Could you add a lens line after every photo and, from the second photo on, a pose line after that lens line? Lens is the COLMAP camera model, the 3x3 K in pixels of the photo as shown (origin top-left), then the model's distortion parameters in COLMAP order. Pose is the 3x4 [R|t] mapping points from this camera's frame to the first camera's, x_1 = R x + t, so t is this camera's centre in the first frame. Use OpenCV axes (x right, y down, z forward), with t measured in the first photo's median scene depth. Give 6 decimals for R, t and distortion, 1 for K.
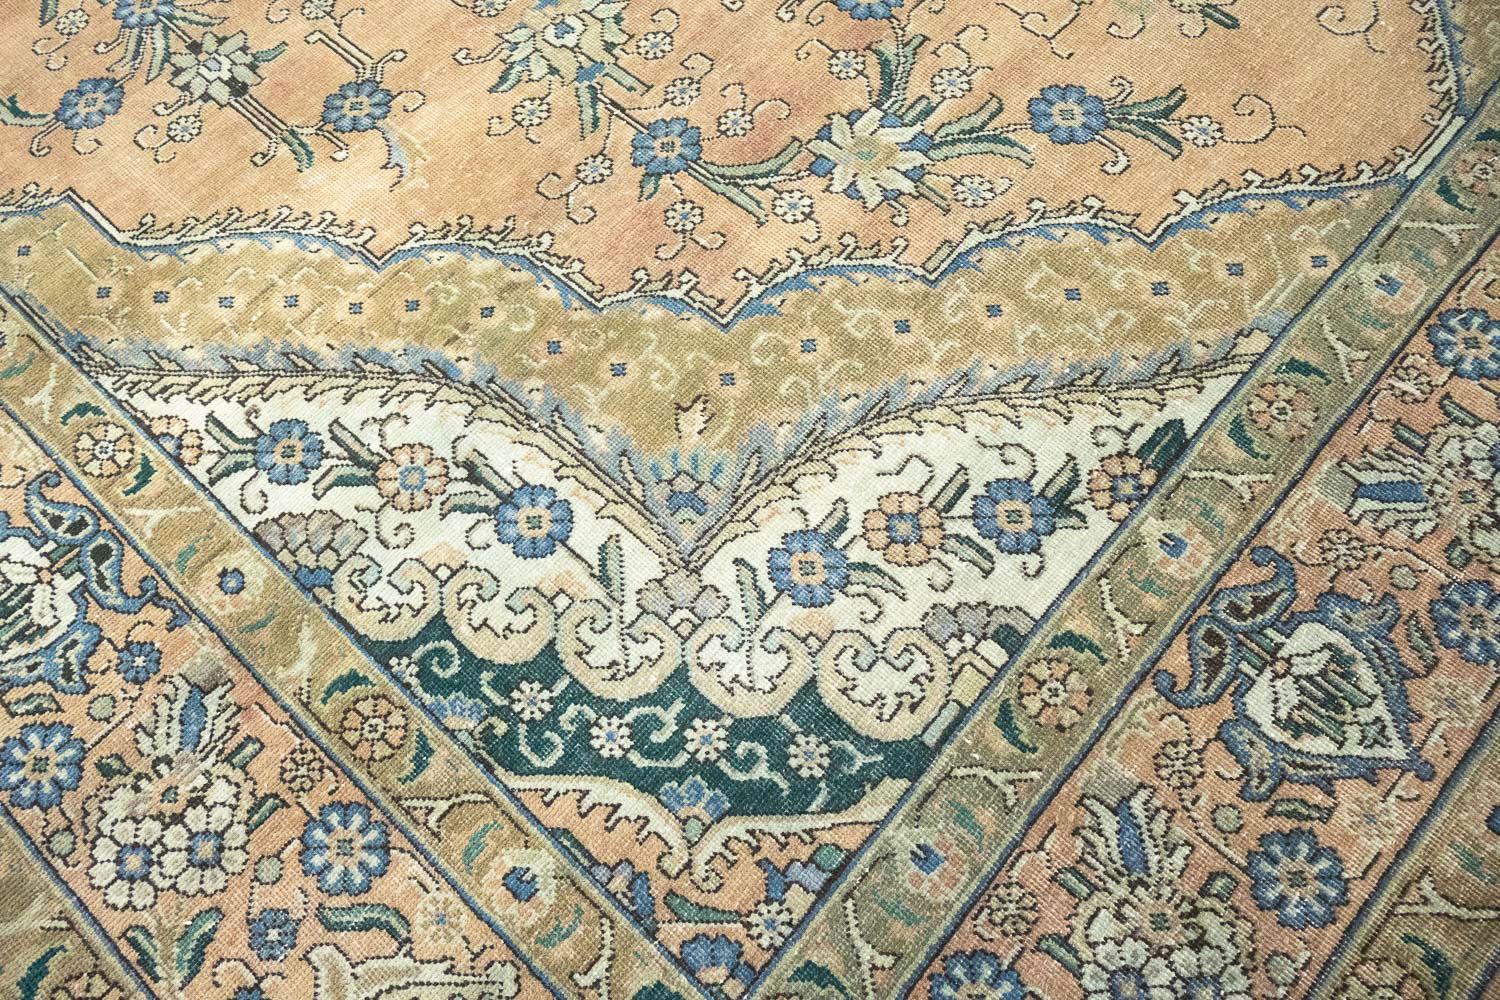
lens RADIAL K [[1250.8, 0, 750.0], [0, 1250.8, 500.0], [0, 0, 1]] dist [0.014790, -0.005155]
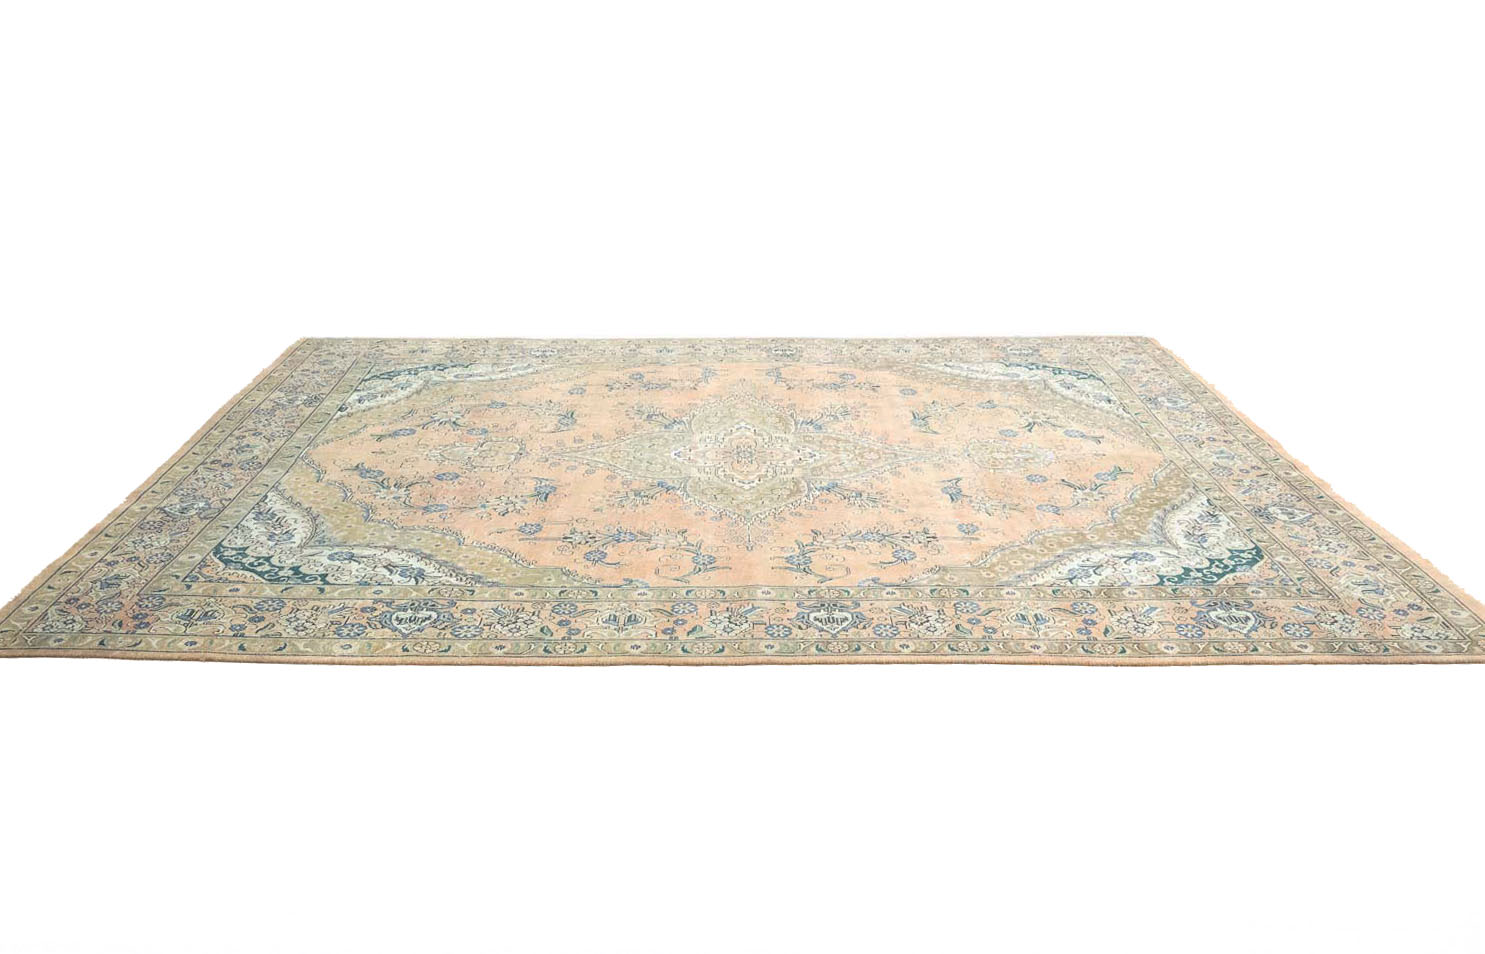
lens RADIAL K [[1268.5, 0, 707.4], [0, 1268.5, 475.0], [0, 0, 1]] dist [0.008713, -0.003160]
pose [[-0.743252, 0.291645, -0.602096, 2.139736], [-0.589702, 0.139436, 0.795493, -4.306232], [0.315955, 0.946309, 0.068348, 1.350687]]
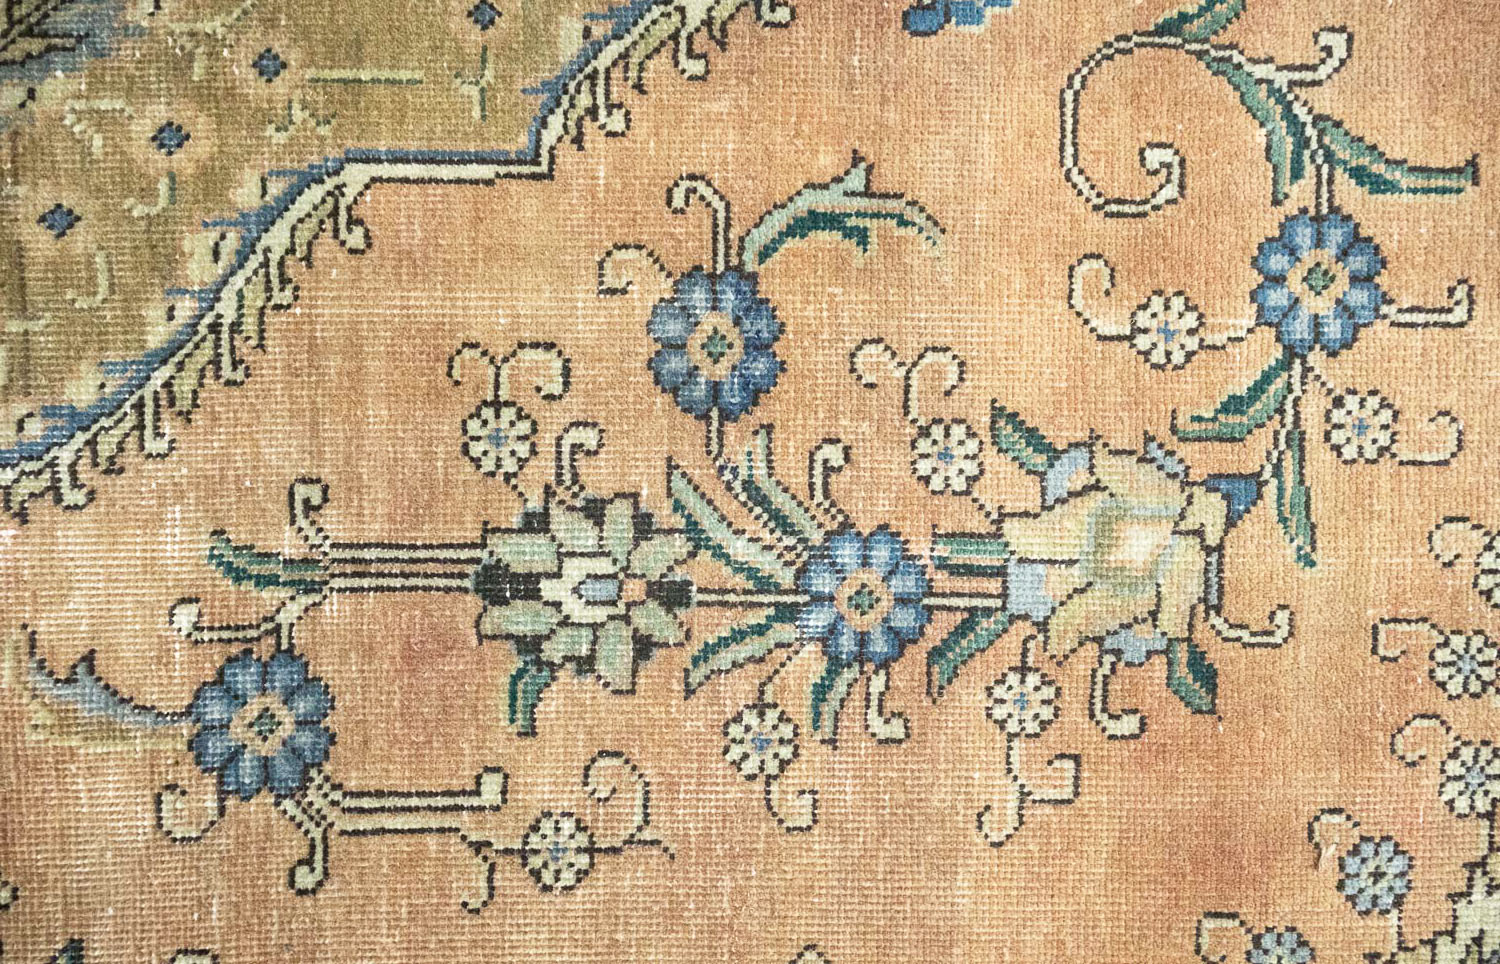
lens RADIAL K [[1281.4, 0, 714.6], [0, 1281.4, 480.0], [0, 0, 1]] dist [0.008713, -0.003160]
pose [[-0.735721, 0.675413, 0.050318, -0.639298], [-0.612192, -0.694955, 0.377173, -0.652428], [0.289716, 0.246690, 0.924775, 0.722393]]
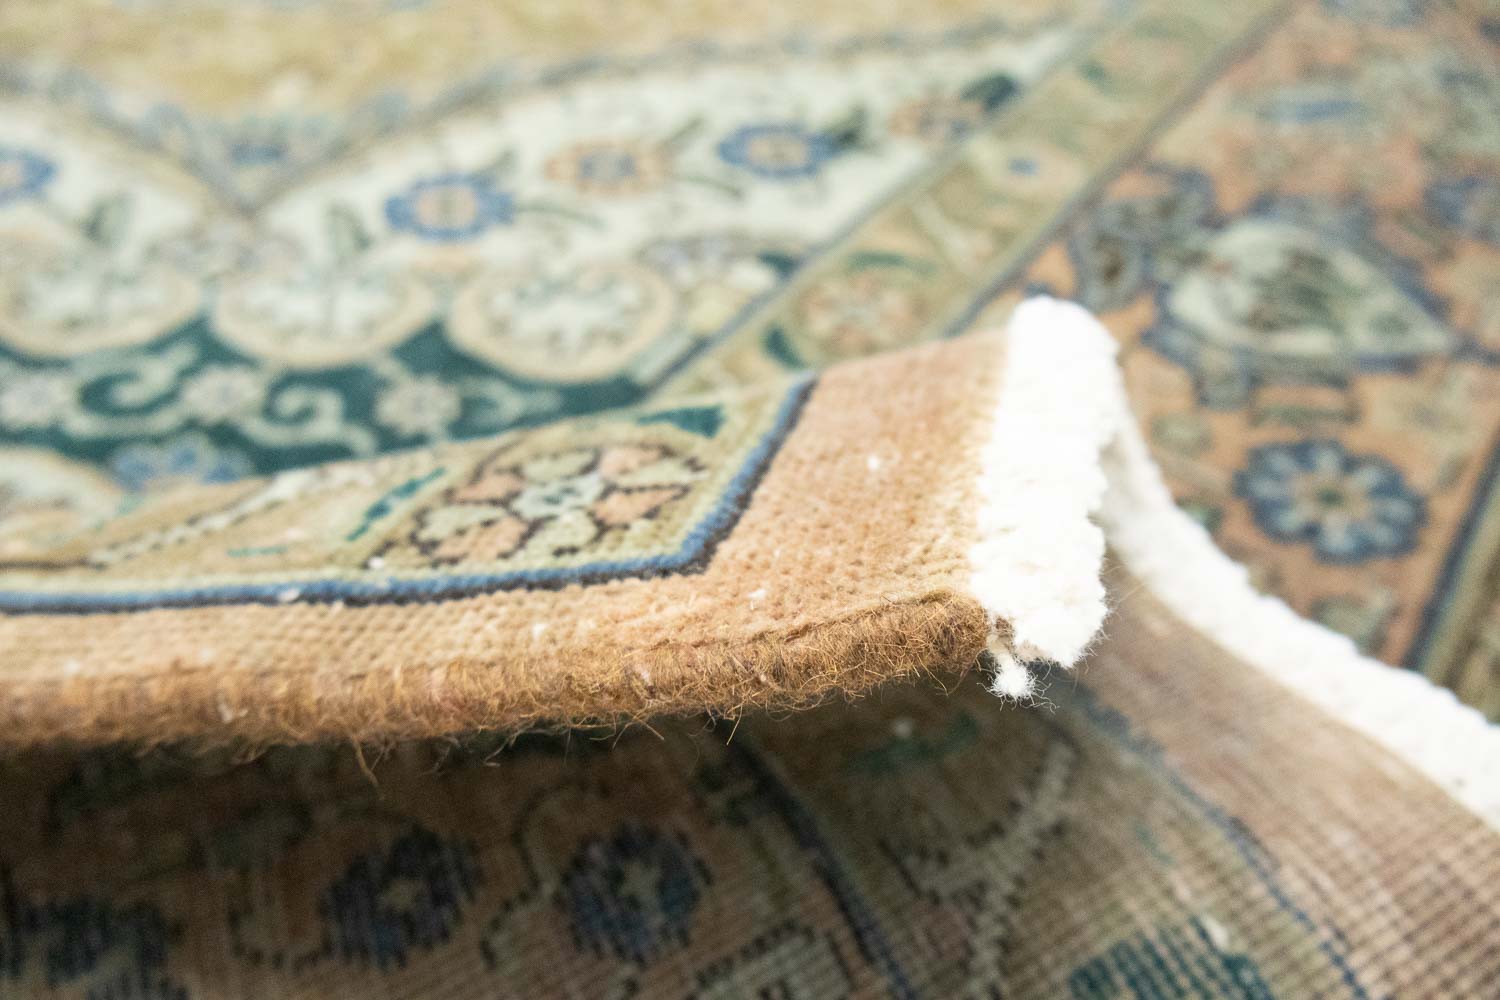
lens RADIAL K [[1277.4, 0, 750.0], [0, 1277.4, 500.0], [0, 0, 1]] dist [0.026889, -0.000789]
pose [[0.992601, -0.037073, 0.115627, 0.115661], [0.076943, 0.928705, -0.362749, 0.424758], [-0.093935, 0.368962, 0.924686, 0.462555]]
